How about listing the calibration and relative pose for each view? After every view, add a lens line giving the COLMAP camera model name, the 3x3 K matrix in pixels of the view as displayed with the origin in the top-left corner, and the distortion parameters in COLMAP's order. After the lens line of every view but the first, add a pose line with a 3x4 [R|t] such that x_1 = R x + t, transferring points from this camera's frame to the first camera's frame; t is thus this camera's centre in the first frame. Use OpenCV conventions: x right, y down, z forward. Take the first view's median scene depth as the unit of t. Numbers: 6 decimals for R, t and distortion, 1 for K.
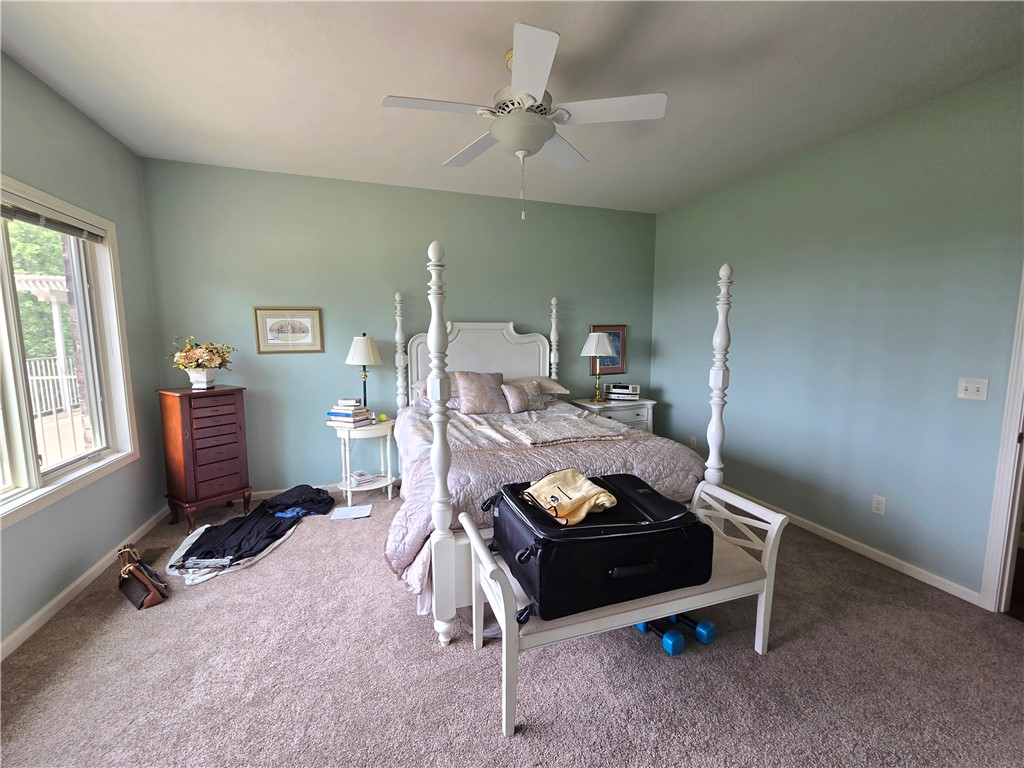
lens RADIAL K [[423.4, 0, 513.3], [0, 423.4, 383.7], [0, 0, 1]] dist [-0.002886, 0.001801]
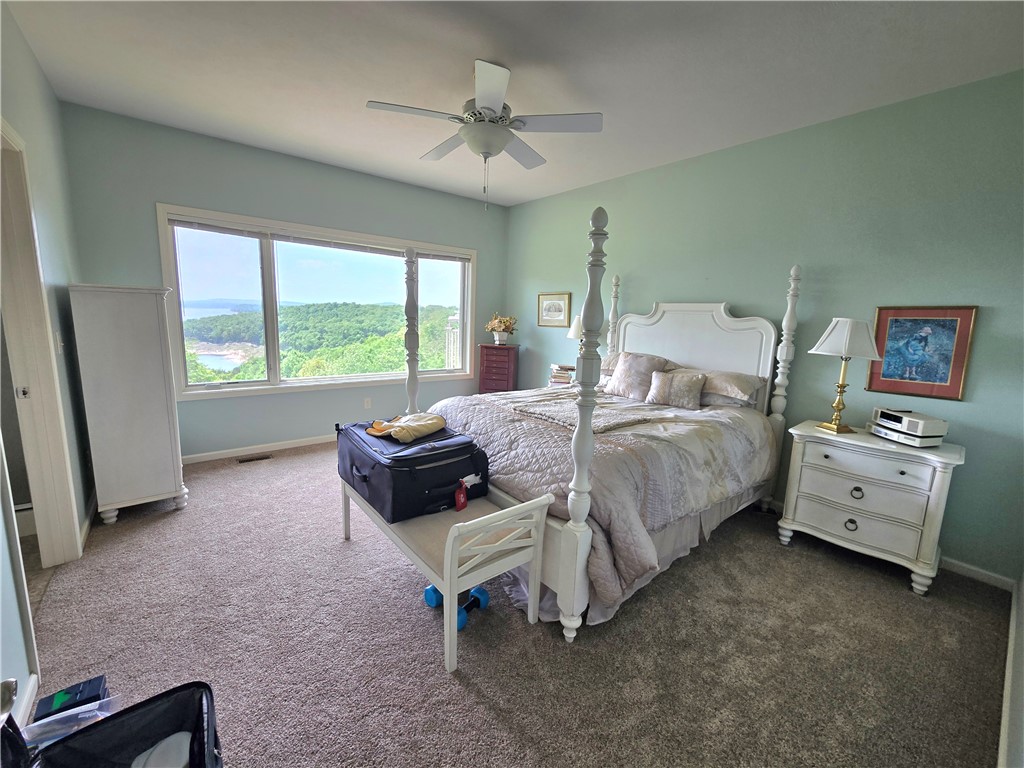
lens RADIAL K [[423.4, 0, 510.4], [0, 423.4, 380.2], [0, 0, 1]] dist [-0.002886, 0.001801]
pose [[0.346961, 0.155708, -0.924864, 0.612557], [-0.144907, 0.983181, 0.111165, -0.030153], [0.926618, 0.095449, 0.363688, 0.342577]]
